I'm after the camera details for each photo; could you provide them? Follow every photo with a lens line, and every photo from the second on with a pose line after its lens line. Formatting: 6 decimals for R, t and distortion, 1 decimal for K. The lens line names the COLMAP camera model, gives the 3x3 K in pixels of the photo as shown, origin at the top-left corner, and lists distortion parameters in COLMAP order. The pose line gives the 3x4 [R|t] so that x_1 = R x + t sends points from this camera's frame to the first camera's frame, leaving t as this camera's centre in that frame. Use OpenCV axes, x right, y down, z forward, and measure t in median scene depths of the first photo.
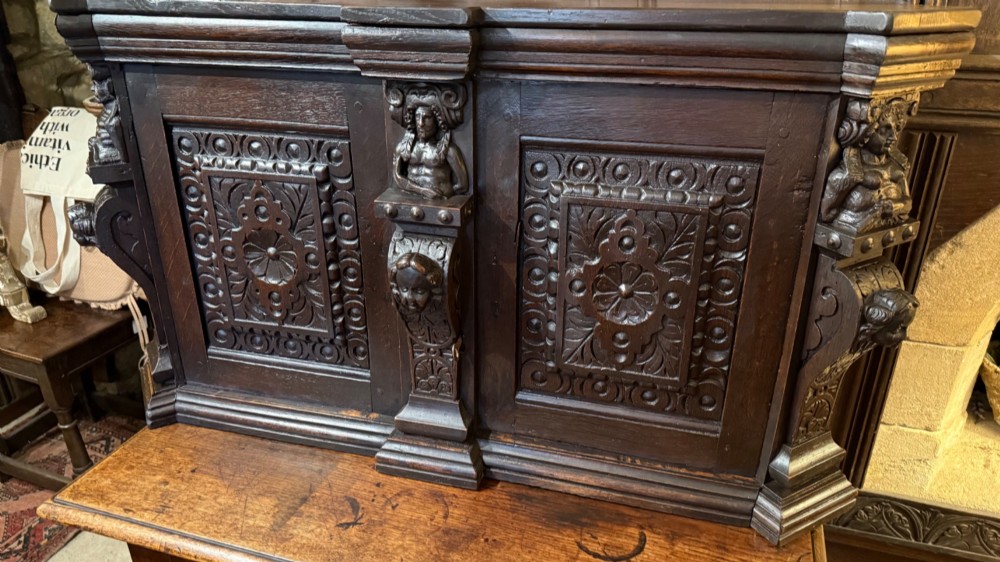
lens RADIAL K [[711.3, 0, 505.4], [0, 711.3, 283.5], [0, 0, 1]] dist [0.037023, -0.076355]
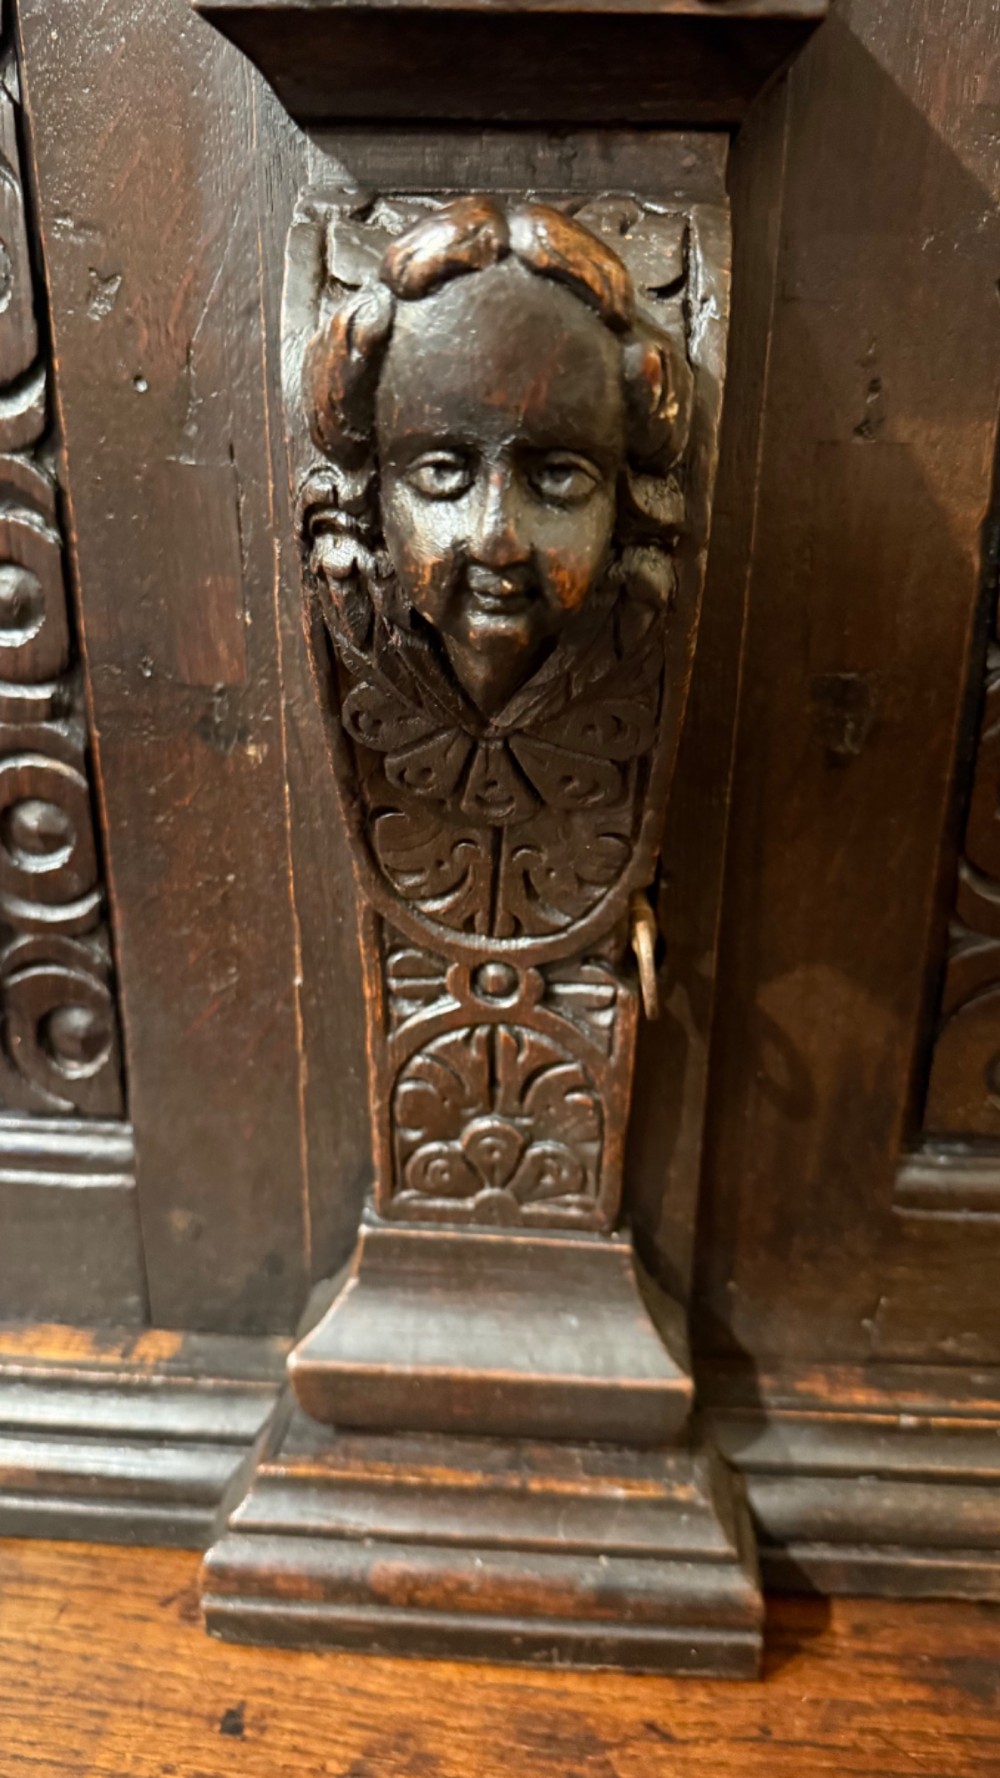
lens RADIAL K [[1282.4, 0, 496.5], [0, 1282.4, 909.0], [0, 0, 1]] dist [-0.001801, -0.044467]
pose [[0.980932, -0.068481, 0.181885, -0.172630], [0.077087, 0.996195, -0.040667, 0.096267], [-0.178408, 0.053912, 0.982479, 0.716584]]
